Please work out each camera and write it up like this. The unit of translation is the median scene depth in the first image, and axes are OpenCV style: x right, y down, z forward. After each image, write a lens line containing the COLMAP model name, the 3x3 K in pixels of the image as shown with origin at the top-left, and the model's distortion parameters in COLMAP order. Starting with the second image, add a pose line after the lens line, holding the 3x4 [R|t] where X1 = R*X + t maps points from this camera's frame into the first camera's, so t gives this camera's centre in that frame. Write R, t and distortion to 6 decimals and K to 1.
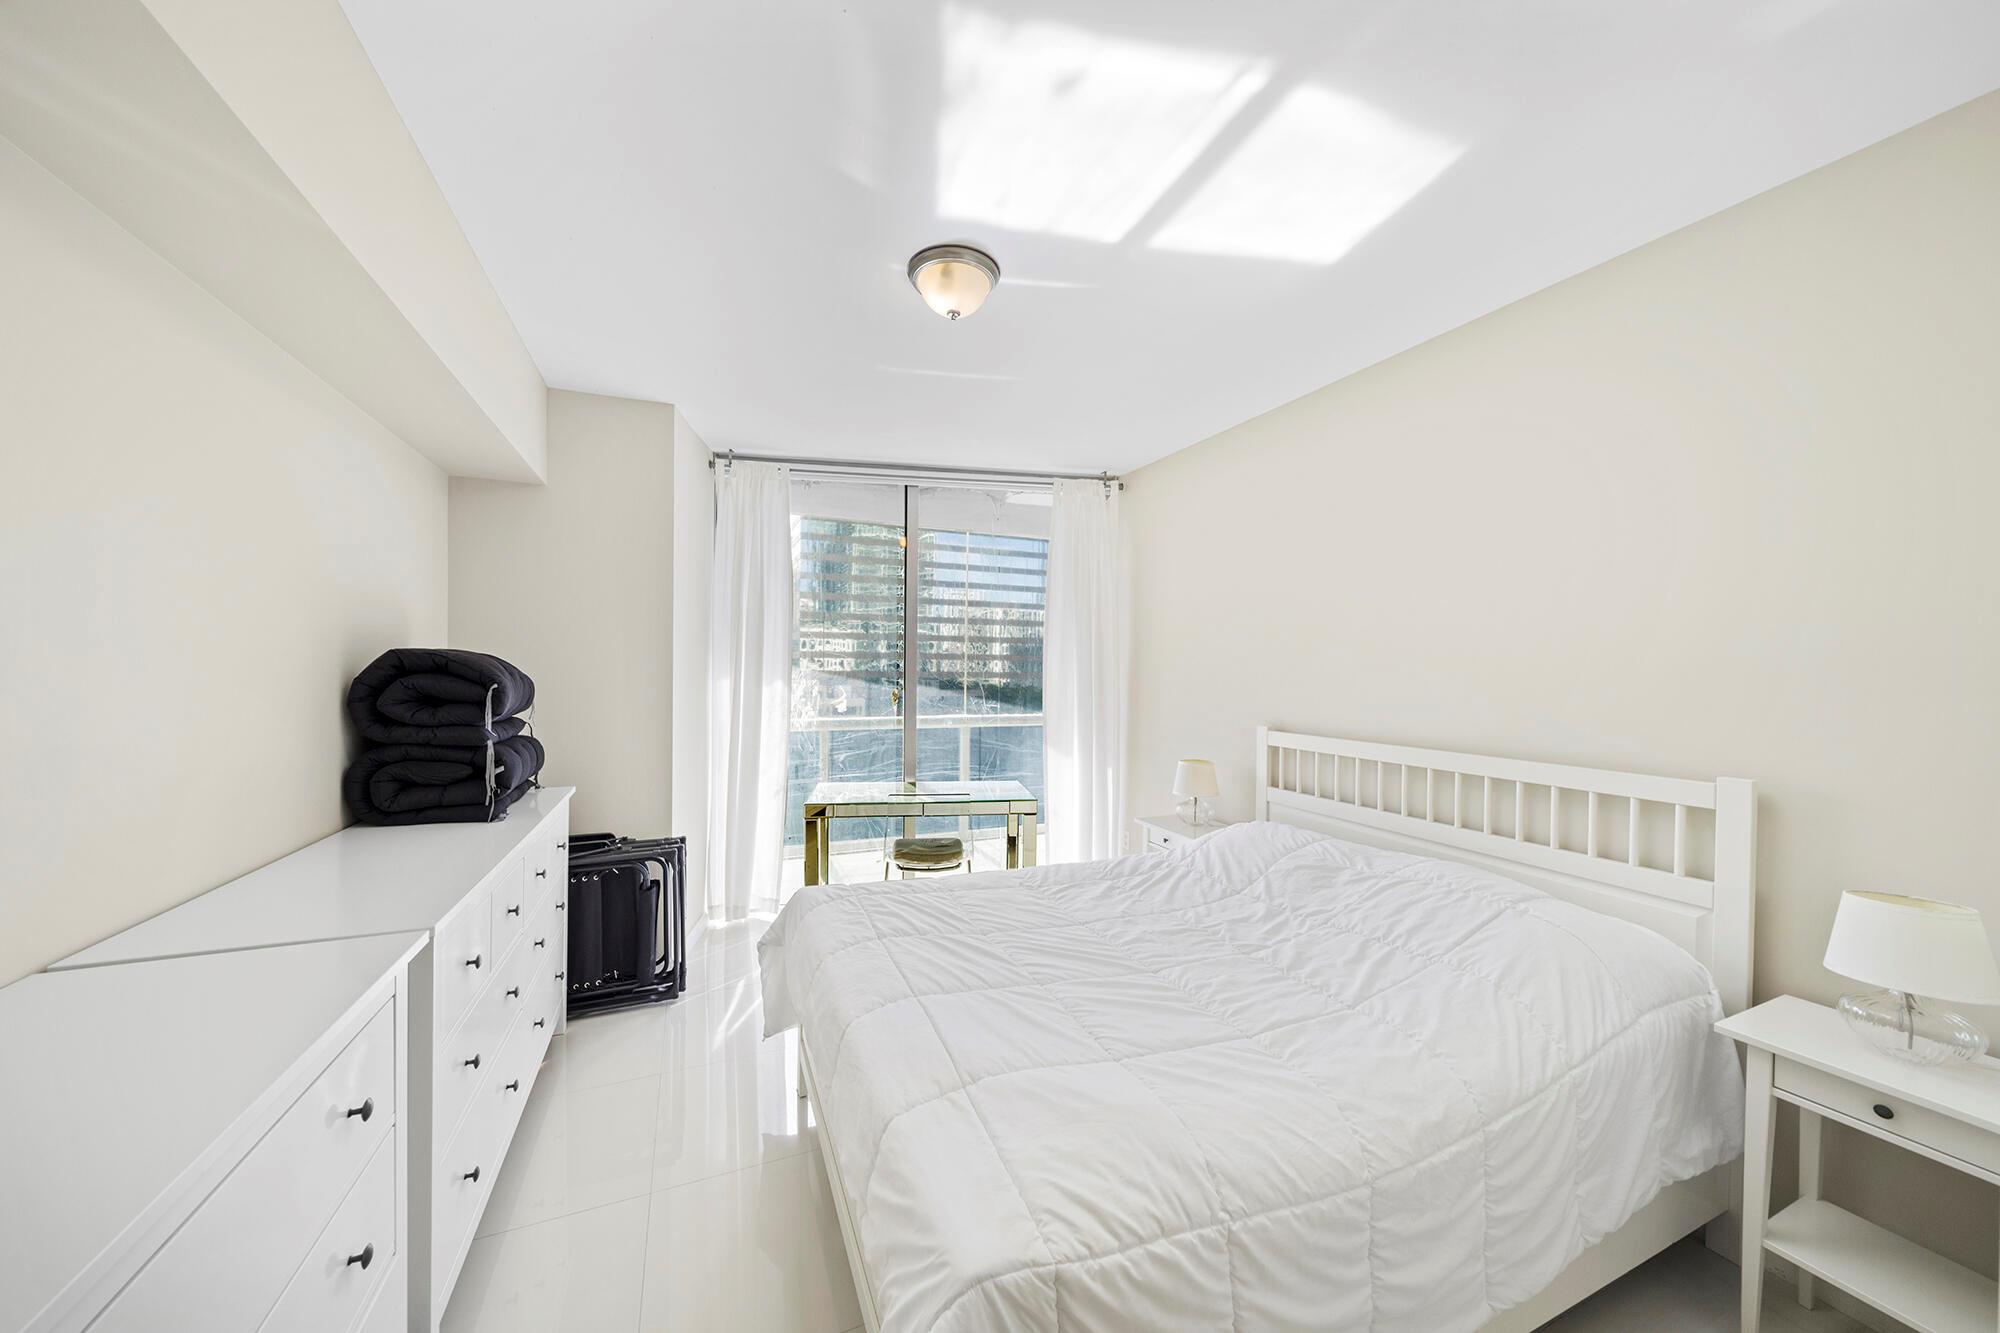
lens RADIAL K [[671.6, 0, 987.1], [0, 671.6, 669.0], [0, 0, 1]] dist [0.001461, 0.000129]
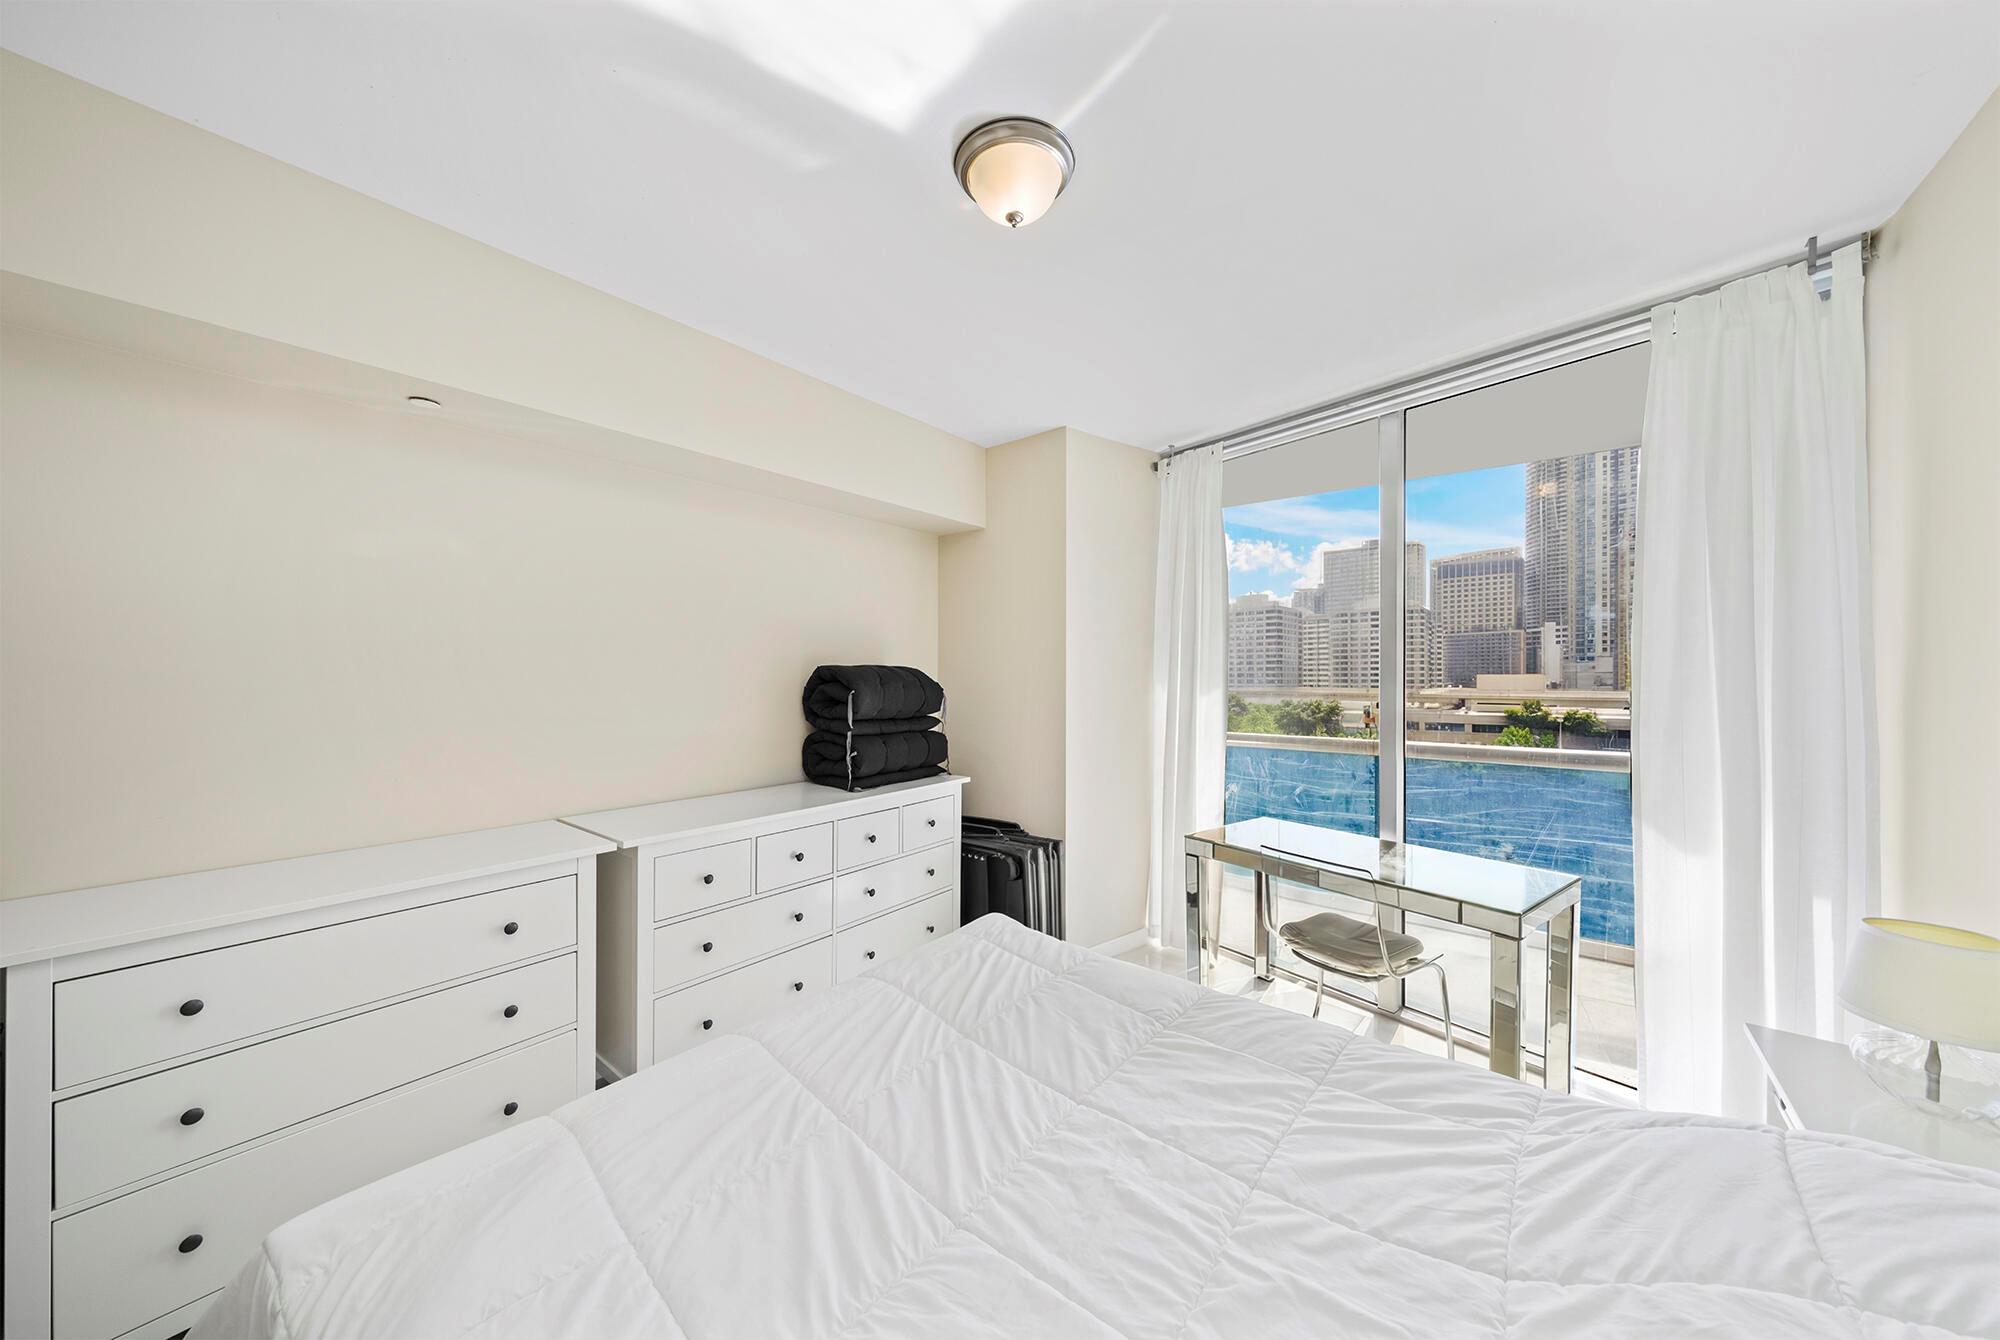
lens RADIAL K [[671.6, 0, 981.9], [0, 671.6, 670.5], [0, 0, 1]] dist [0.001461, 0.000129]
pose [[0.484731, -0.011068, -0.874593, 0.509807], [0.003074, 0.999935, -0.010950, -0.001924], [0.874658, 0.002619, 0.484734, 0.505125]]
